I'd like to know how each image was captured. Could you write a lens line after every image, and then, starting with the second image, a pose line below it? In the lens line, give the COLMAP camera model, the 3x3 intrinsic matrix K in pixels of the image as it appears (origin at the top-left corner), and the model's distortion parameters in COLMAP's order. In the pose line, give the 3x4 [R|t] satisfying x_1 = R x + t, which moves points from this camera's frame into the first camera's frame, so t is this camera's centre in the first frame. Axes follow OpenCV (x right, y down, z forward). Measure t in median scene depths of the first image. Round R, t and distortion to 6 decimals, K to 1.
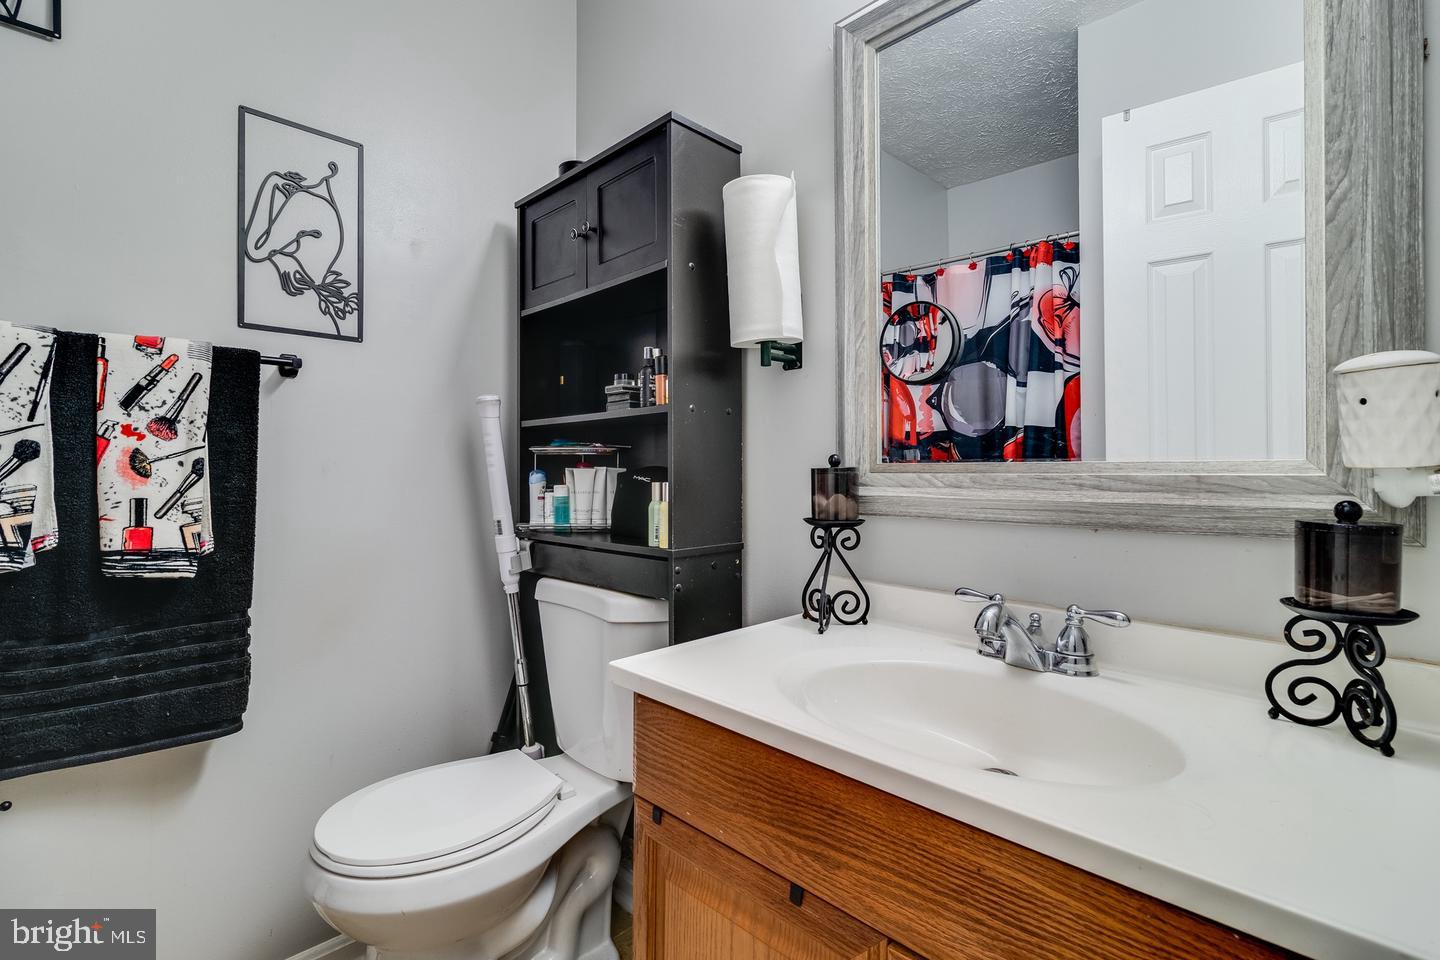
lens RADIAL K [[664.2, 0, 723.5], [0, 664.2, 476.4], [0, 0, 1]] dist [0.002091, -0.000114]
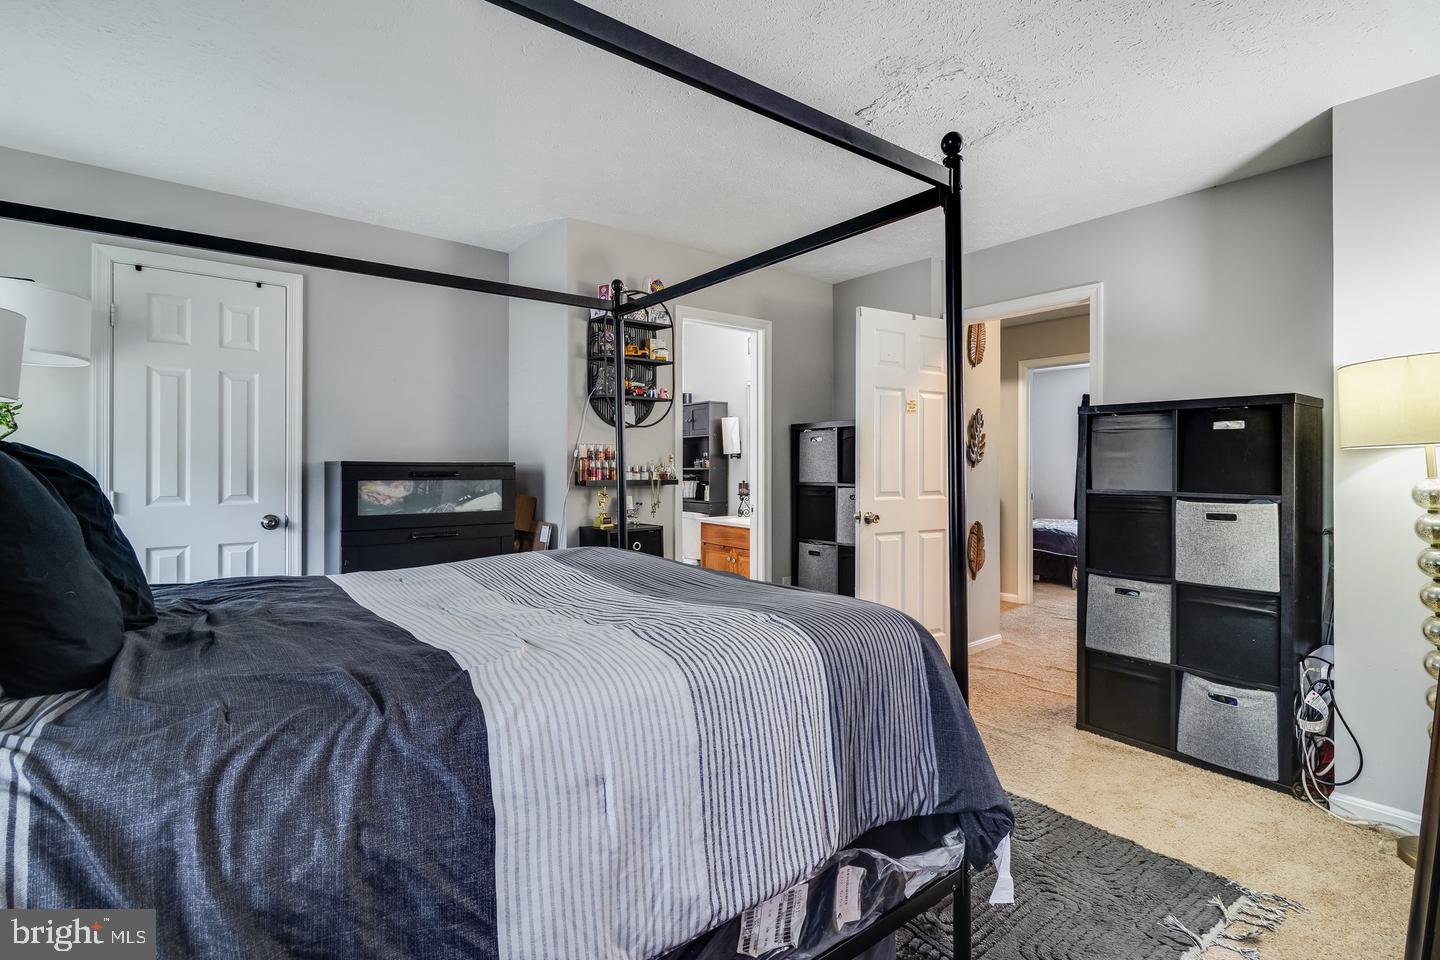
lens RADIAL K [[664.2, 0, 716.3], [0, 664.2, 472.0], [0, 0, 1]] dist [0.002091, -0.000114]
pose [[0.996251, 0.004381, -0.086399, 0.324319], [-0.004362, 0.999990, 0.000414, -0.079932], [0.086400, -0.000036, 0.996261, -3.191090]]
